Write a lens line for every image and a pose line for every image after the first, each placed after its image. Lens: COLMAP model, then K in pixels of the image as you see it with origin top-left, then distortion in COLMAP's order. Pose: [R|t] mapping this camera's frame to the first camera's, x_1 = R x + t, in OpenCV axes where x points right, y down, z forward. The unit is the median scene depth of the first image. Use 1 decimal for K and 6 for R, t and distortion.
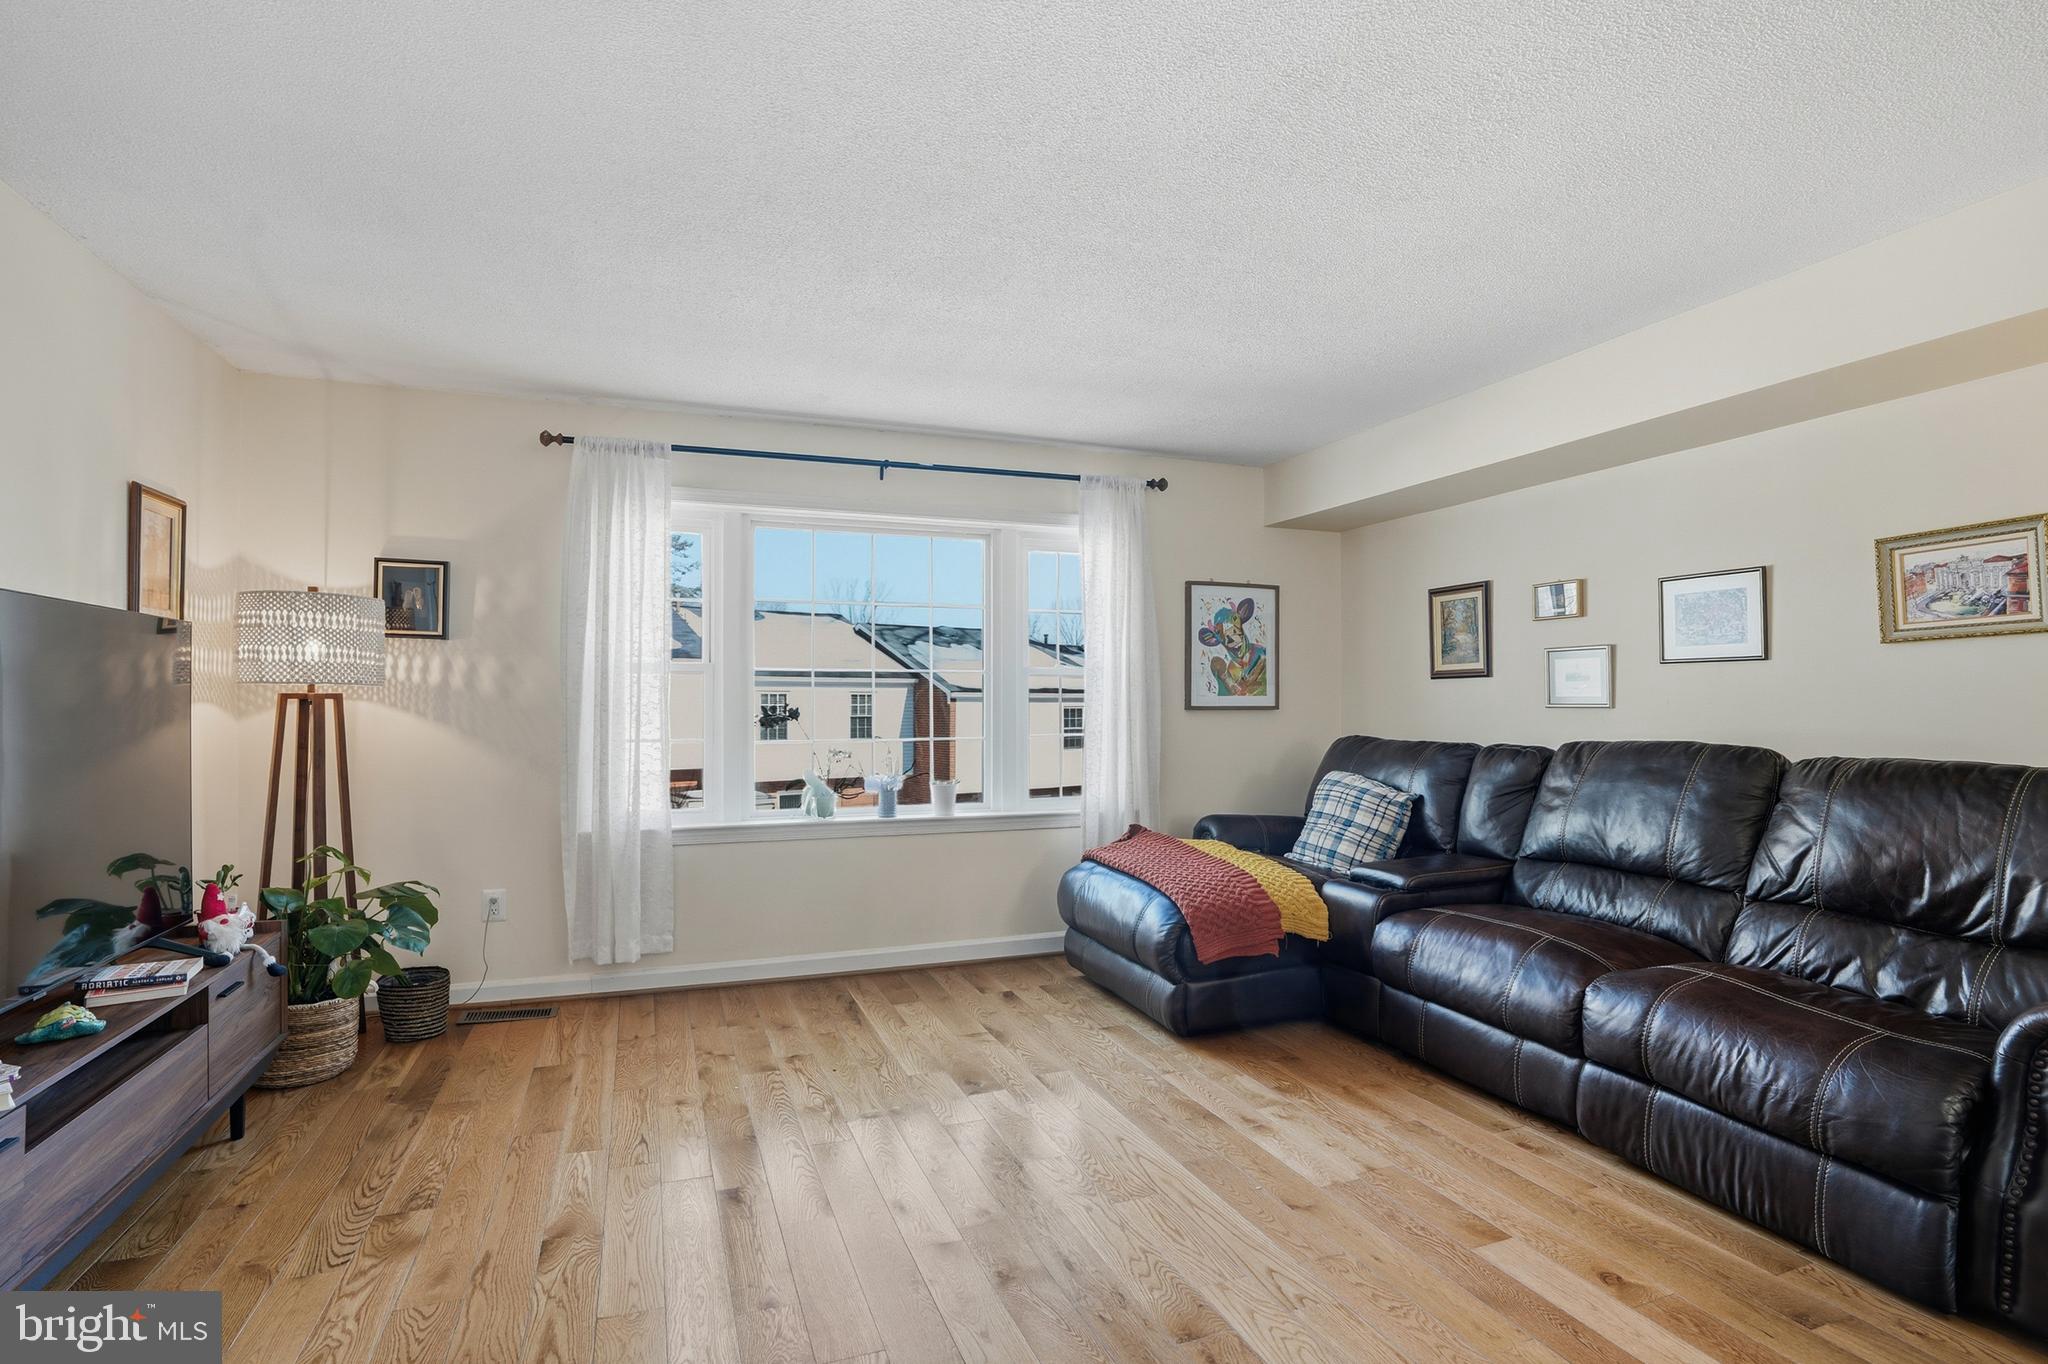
lens RADIAL K [[1000.4, 0, 1043.0], [0, 1000.4, 694.2], [0, 0, 1]] dist [-0.046240, 0.019224]
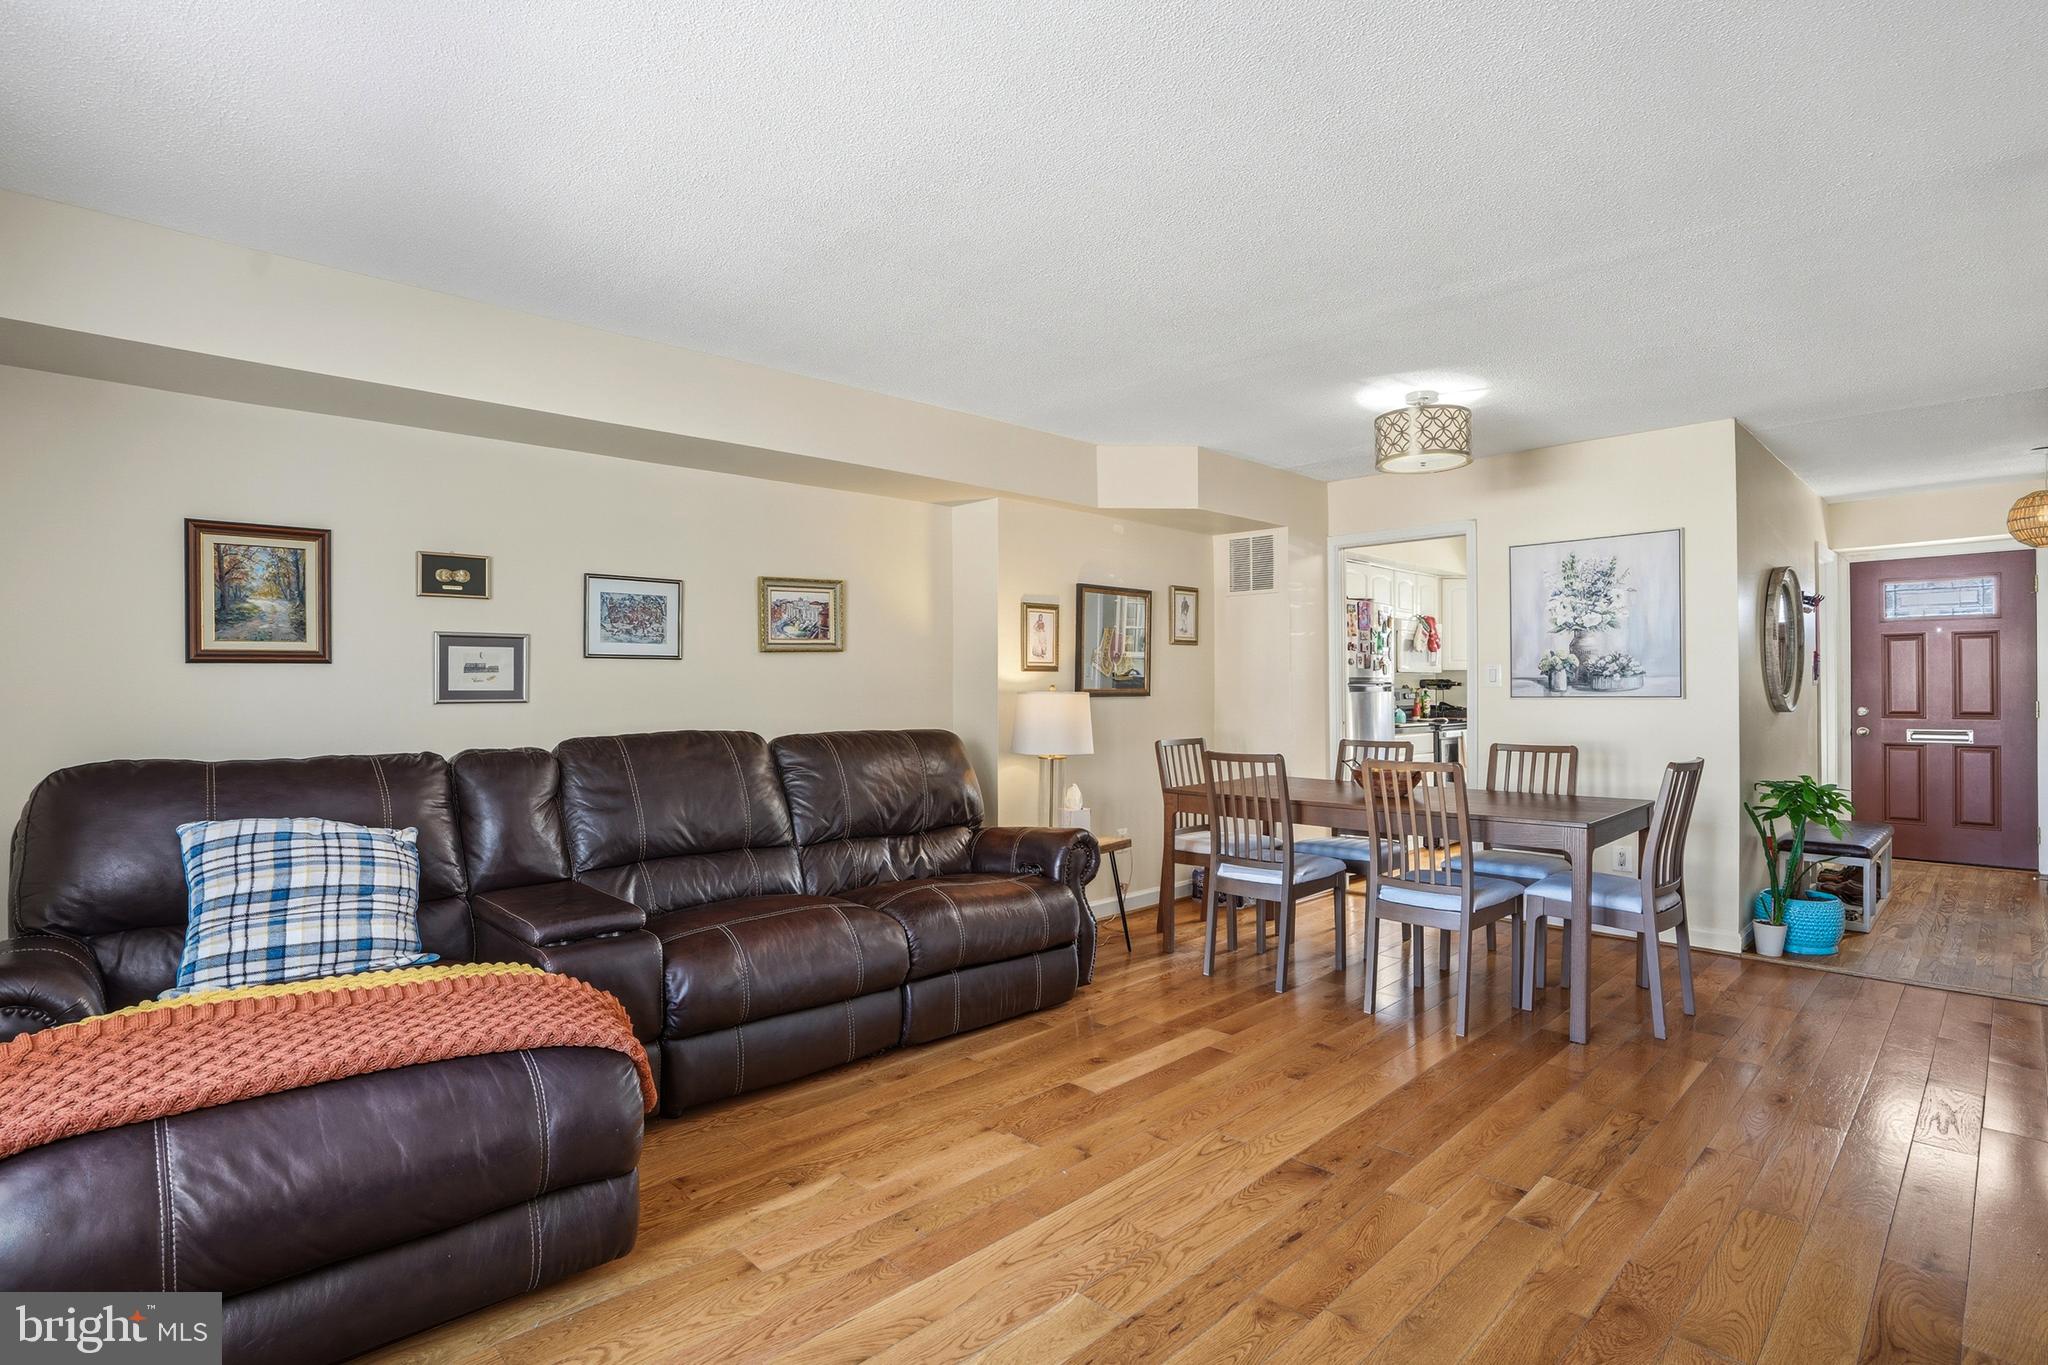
lens RADIAL K [[1000.4, 0, 1030.9], [0, 1000.4, 680.2], [0, 0, 1]] dist [-0.046240, 0.019224]
pose [[-0.378652, 0.008342, 0.925501, -0.500110], [-0.001926, 0.999950, -0.009802, 0.001134], [-0.925537, -0.005494, -0.378617, 0.988929]]
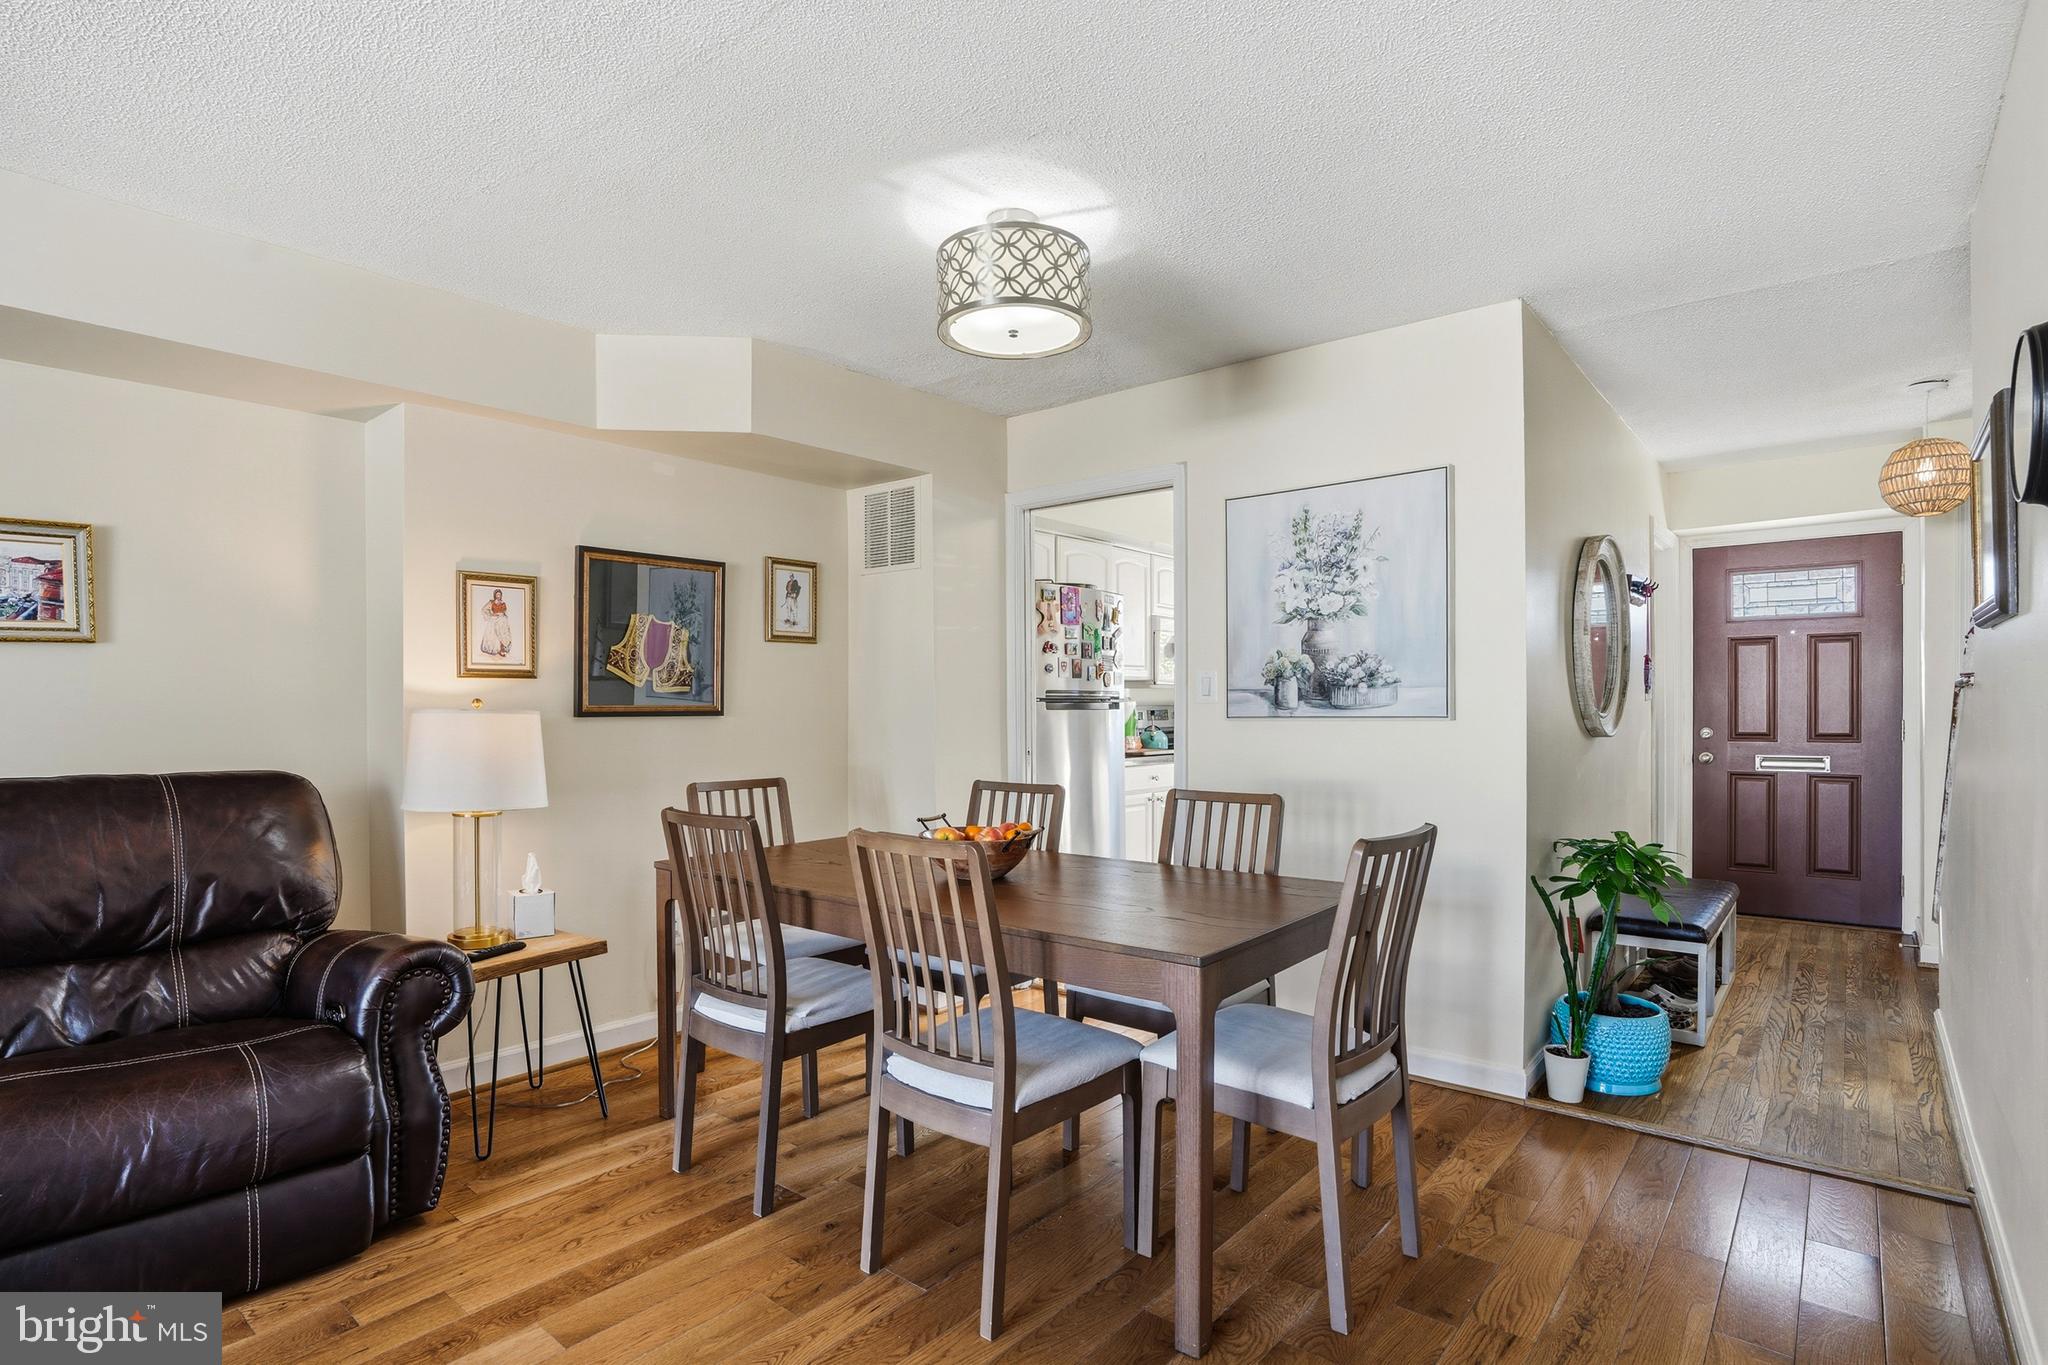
lens RADIAL K [[1014.4, 0, 1028.1], [0, 1014.4, 705.4], [0, 0, 1]] dist [-0.053554, 0.021459]
pose [[-0.468715, -0.000261, 0.883349, -0.237988], [-0.001931, 0.999998, -0.000729, -0.000031], [-0.883347, -0.002047, -0.468714, 0.452802]]
